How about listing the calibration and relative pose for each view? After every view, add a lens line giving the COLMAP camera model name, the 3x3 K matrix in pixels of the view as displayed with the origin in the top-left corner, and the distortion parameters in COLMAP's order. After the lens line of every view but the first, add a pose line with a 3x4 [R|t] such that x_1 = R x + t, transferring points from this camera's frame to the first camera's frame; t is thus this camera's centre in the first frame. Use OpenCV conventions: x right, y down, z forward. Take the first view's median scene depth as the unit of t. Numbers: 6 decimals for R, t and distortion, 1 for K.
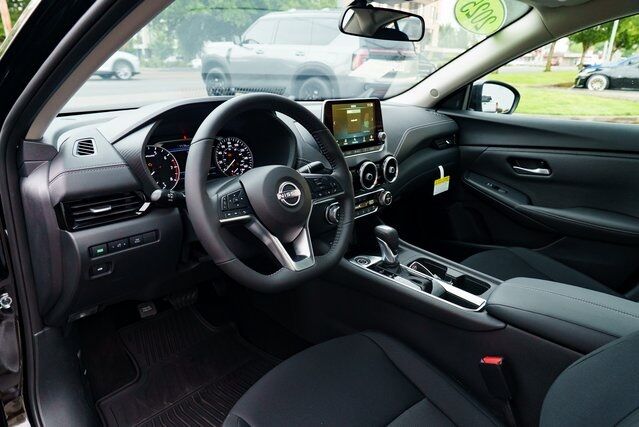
lens RADIAL K [[434.9, 0, 324.7], [0, 434.9, 216.7], [0, 0, 1]] dist [-0.020292, 0.008971]
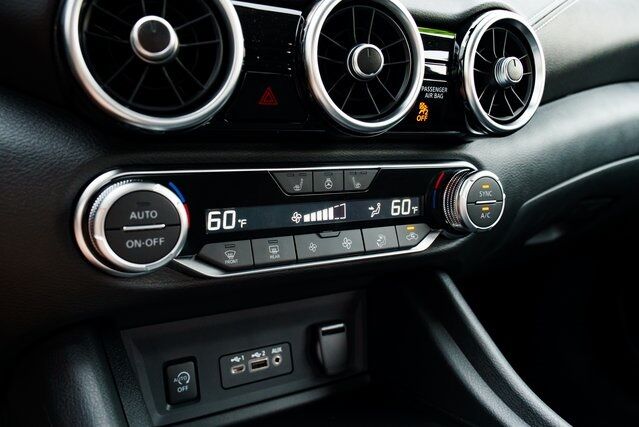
lens RADIAL K [[511.6, 0, 322.6], [0, 511.6, 209.6], [0, 0, 1]] dist [-0.033140, -0.001341]
pose [[0.950965, 0.078996, -0.299040, 0.159738], [-0.116797, 0.986967, -0.110700, 0.002346], [0.286398, 0.140199, 0.947798, 0.795013]]
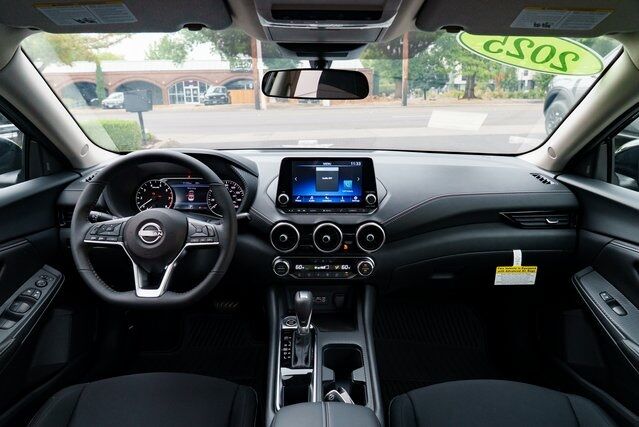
lens RADIAL K [[434.9, 0, 317.7], [0, 434.9, 215.3], [0, 0, 1]] dist [-0.020292, 0.008971]
pose [[0.681557, 0.173054, -0.711008, 0.758699], [-0.220721, 0.974998, 0.025728, -0.163451], [0.697683, 0.139399, 0.702713, 0.323390]]
